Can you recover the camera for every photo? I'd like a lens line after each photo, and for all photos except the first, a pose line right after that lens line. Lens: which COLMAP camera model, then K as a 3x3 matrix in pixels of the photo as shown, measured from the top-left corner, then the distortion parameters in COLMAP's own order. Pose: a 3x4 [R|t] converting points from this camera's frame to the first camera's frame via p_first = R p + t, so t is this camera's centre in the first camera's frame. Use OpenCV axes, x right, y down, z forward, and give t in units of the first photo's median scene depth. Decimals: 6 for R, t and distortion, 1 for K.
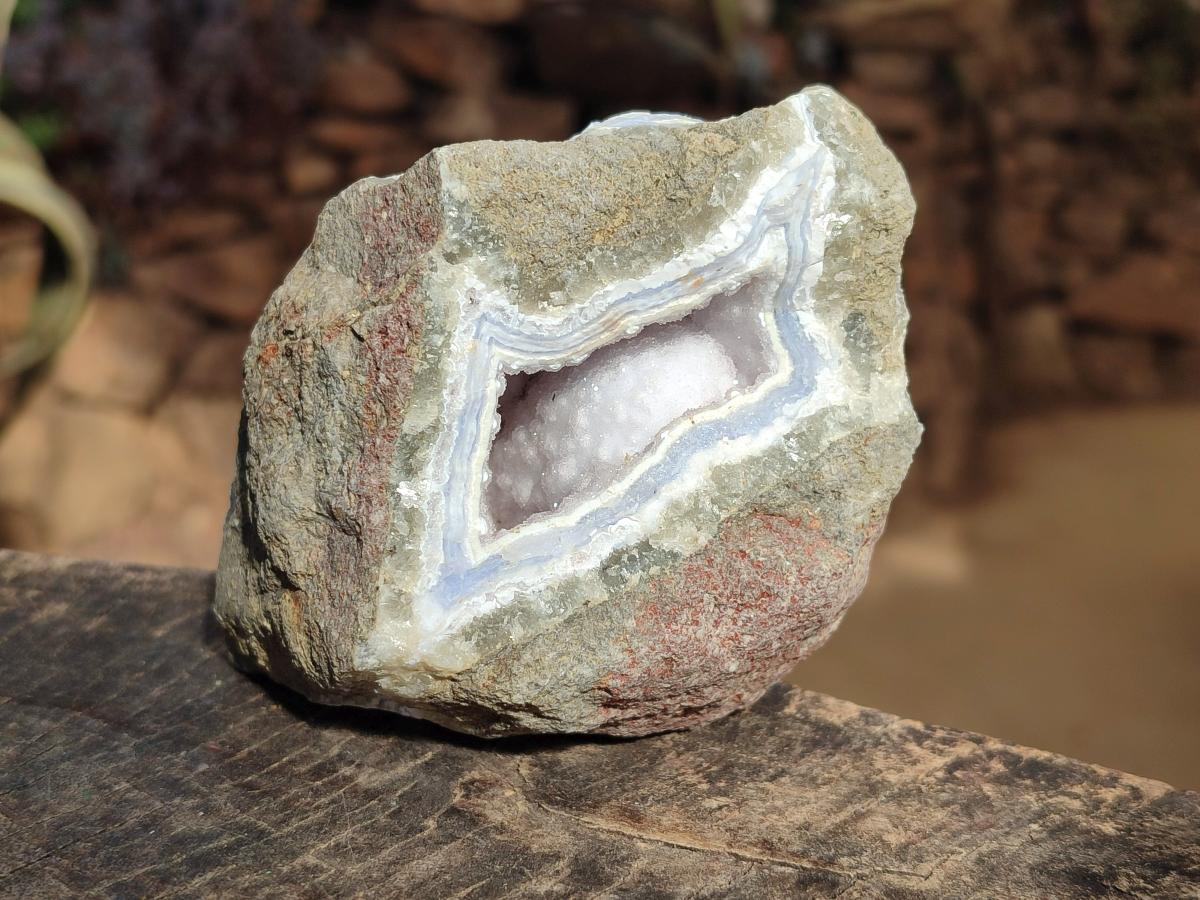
lens RADIAL K [[1849.5, 0, 592.5], [0, 1849.5, 443.0], [0, 0, 1]] dist [0.362890, -2.669414]
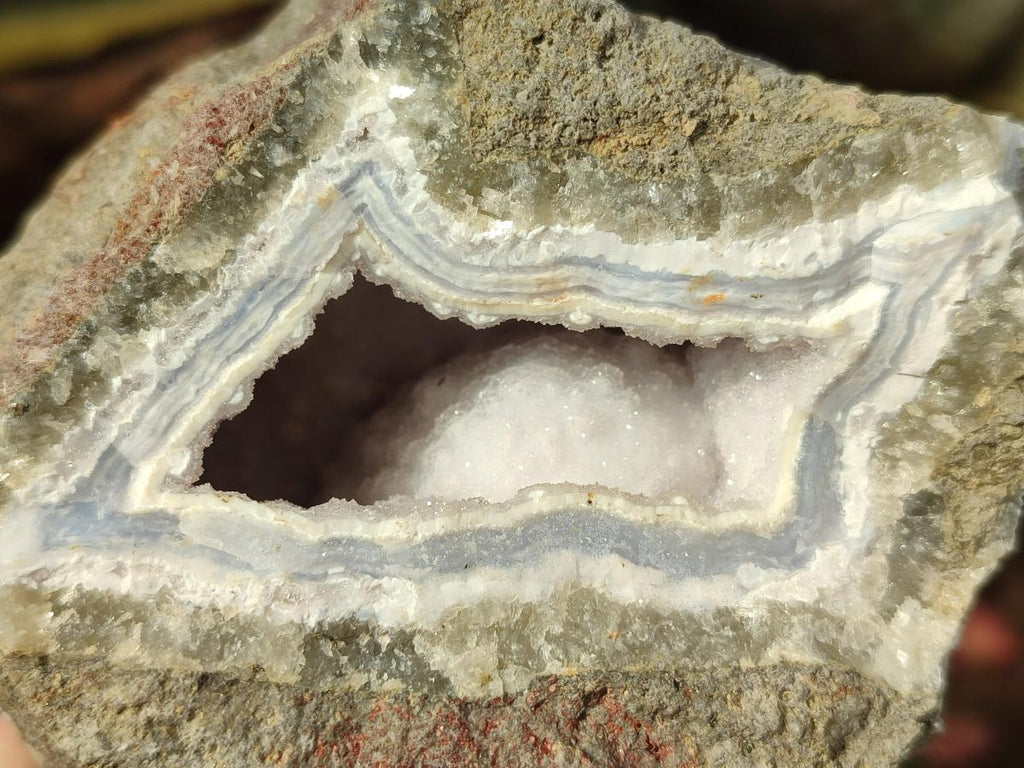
lens RADIAL K [[1578.3, 0, 505.6], [0, 1578.3, 378.0], [0, 0, 1]] dist [0.362890, -2.669414]
pose [[0.846529, 0.489972, -0.208125, 0.118431], [-0.515150, 0.852546, -0.088243, 0.013338], [0.134200, 0.181916, 0.974113, 0.504788]]
